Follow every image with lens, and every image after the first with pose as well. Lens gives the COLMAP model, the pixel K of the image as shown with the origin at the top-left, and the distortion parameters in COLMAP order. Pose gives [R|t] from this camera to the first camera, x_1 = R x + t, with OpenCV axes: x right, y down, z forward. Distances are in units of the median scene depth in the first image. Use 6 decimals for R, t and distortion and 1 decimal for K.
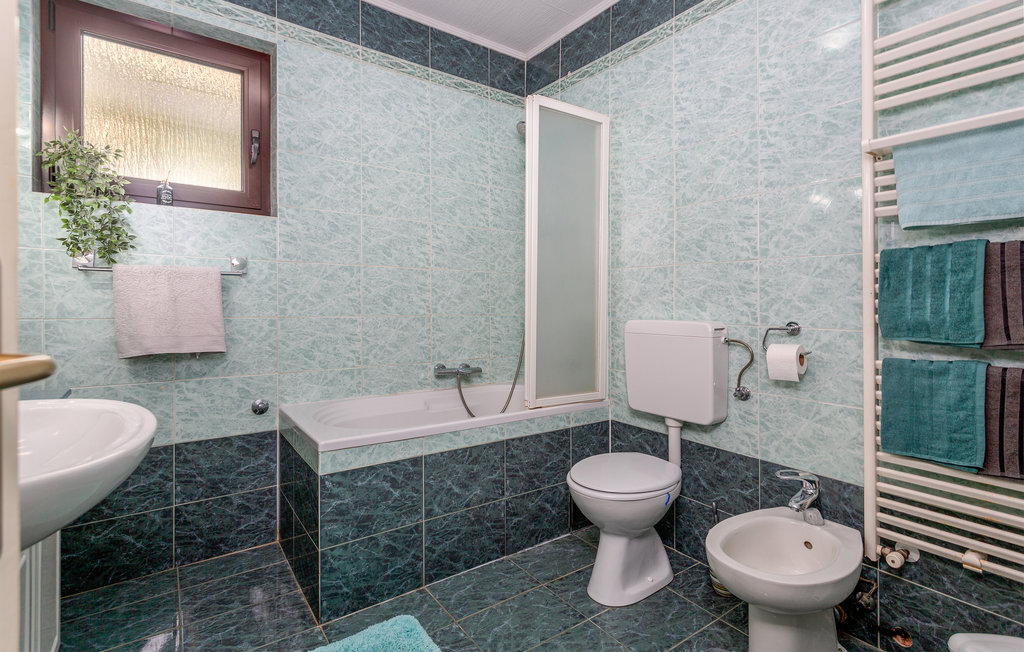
lens RADIAL K [[493.7, 0, 517.8], [0, 493.7, 303.3], [0, 0, 1]] dist [0.015430, -0.000195]
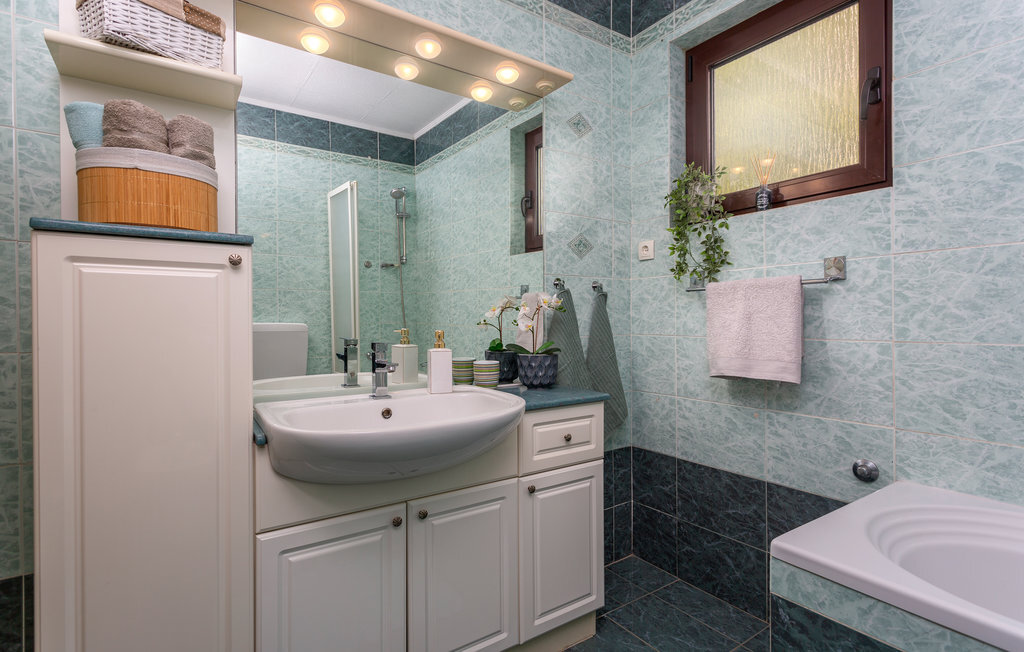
lens RADIAL K [[505.0, 0, 512.0], [0, 505.0, 326.0], [0, 0, 1]] dist [0.001020, 0.000149]
pose [[-0.038948, 0.003504, -0.999235, 0.198602], [0.007413, 0.999967, 0.003217, 0.002266], [0.999214, -0.007282, -0.038973, 0.544330]]
